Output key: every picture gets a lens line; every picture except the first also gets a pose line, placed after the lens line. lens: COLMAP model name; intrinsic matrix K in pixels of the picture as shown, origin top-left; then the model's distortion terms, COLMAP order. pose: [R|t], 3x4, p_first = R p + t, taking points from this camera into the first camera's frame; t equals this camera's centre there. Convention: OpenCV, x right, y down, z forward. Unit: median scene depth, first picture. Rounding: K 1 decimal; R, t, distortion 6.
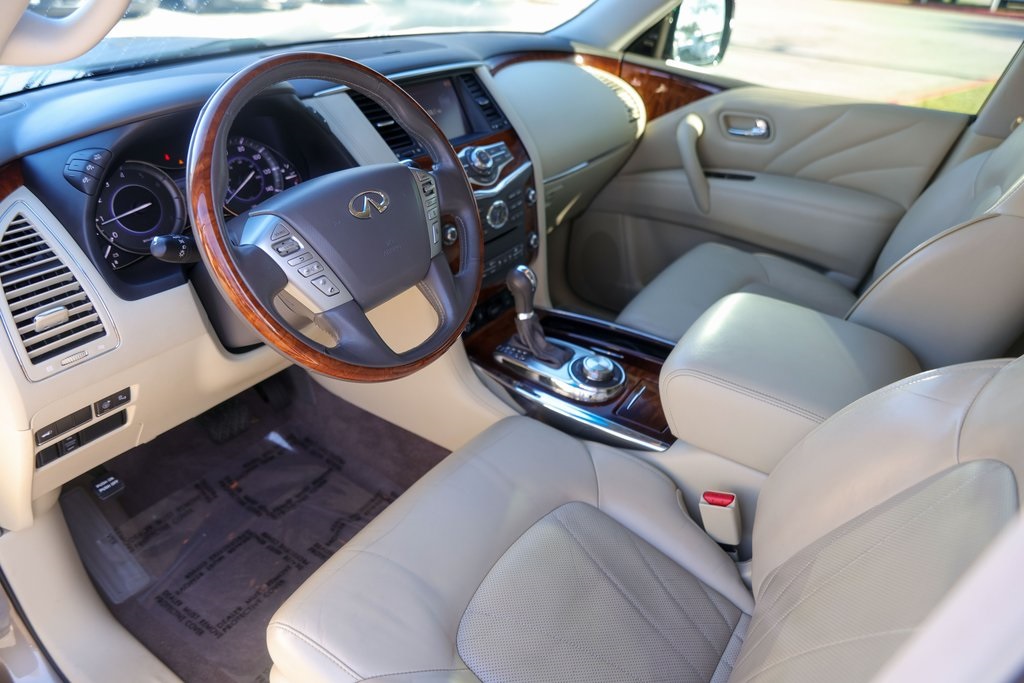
lens RADIAL K [[674.8, 0, 521.6], [0, 674.8, 344.8], [0, 0, 1]] dist [-0.028971, 0.010801]
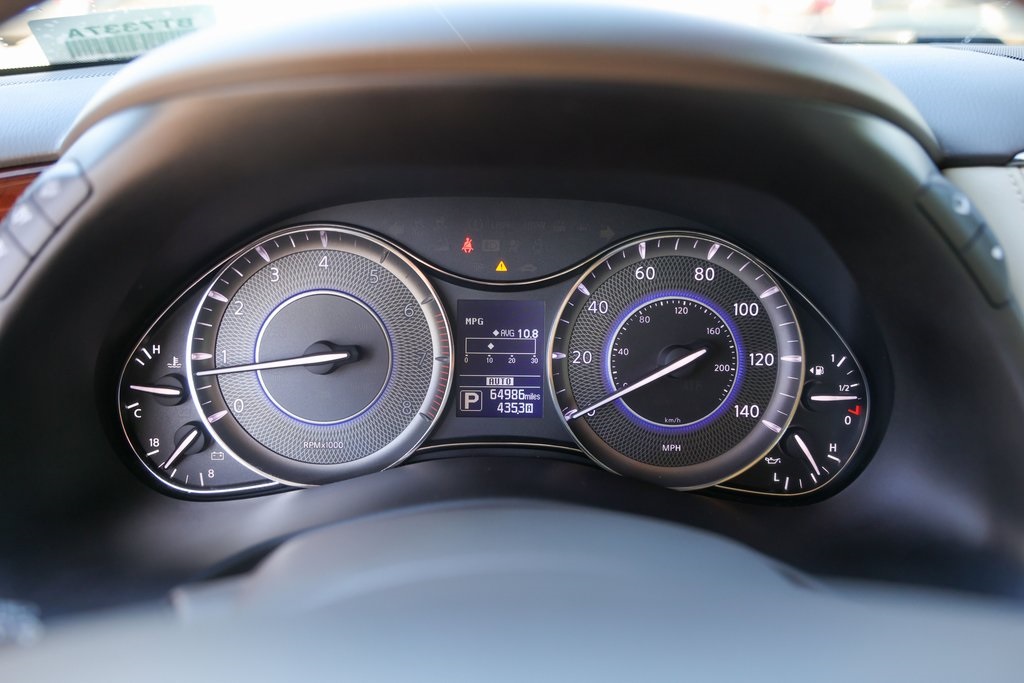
lens RADIAL K [[925.0, 0, 517.1], [0, 925.0, 344.8], [0, 0, 1]] dist [-0.050564, -0.006946]
pose [[0.557165, 0.286131, -0.779549, -0.095688], [-0.426942, 0.903887, 0.026622, -0.196342], [0.712242, 0.317990, 0.625775, 0.560479]]
